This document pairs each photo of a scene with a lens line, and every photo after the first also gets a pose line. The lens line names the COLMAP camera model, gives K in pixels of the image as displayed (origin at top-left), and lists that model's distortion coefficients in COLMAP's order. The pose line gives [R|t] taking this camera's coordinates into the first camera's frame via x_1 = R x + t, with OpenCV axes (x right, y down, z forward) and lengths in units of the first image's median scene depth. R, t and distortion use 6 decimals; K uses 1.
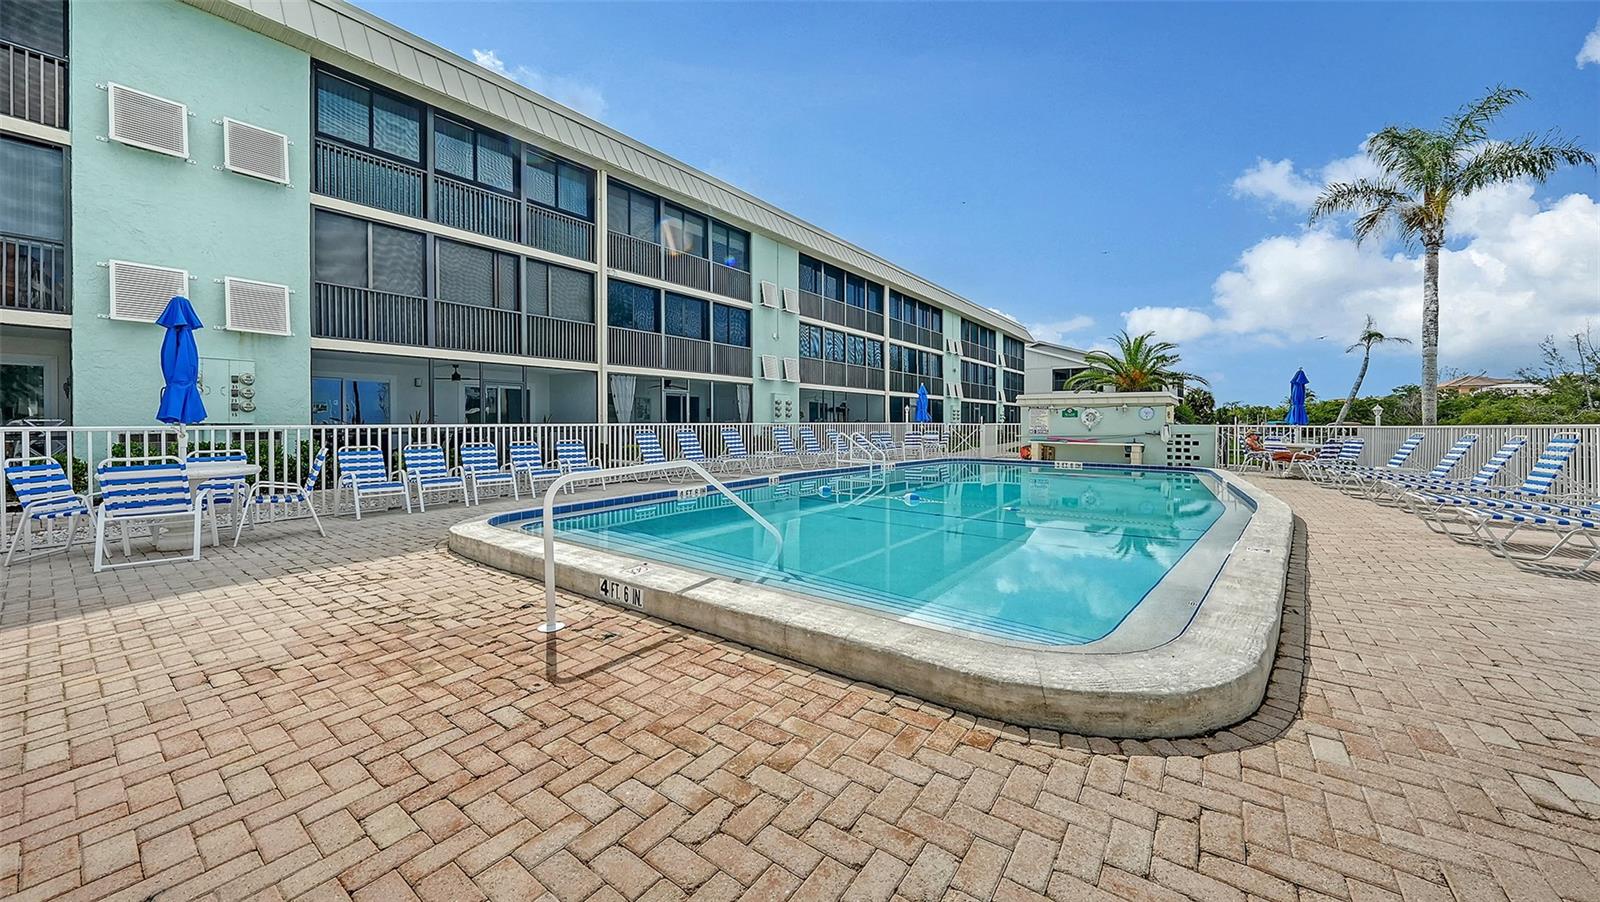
lens RADIAL K [[560.8, 0, 802.8], [0, 560.8, 428.7], [0, 0, 1]] dist [-0.001334, -0.000084]
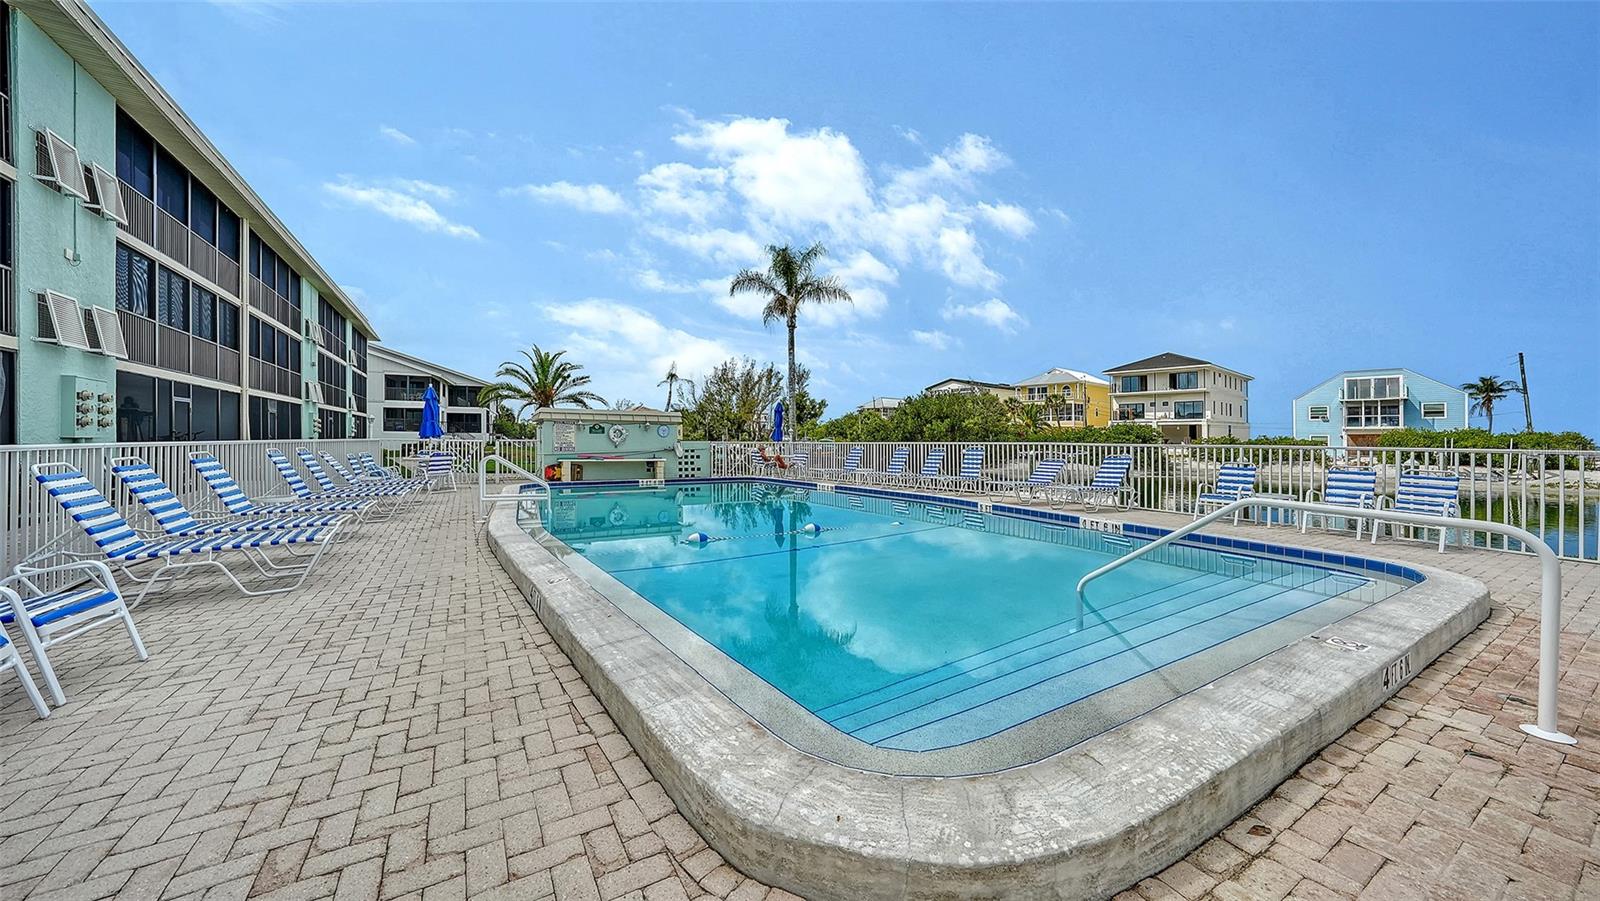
lens RADIAL K [[560.8, 0, 802.8], [0, 560.8, 428.2], [0, 0, 1]] dist [-0.001334, -0.000084]
pose [[0.388928, 0.018017, 0.921092, -0.303659], [0.005429, 0.999747, -0.021847, -0.007396], [-0.921252, 0.013497, 0.388731, 0.324132]]
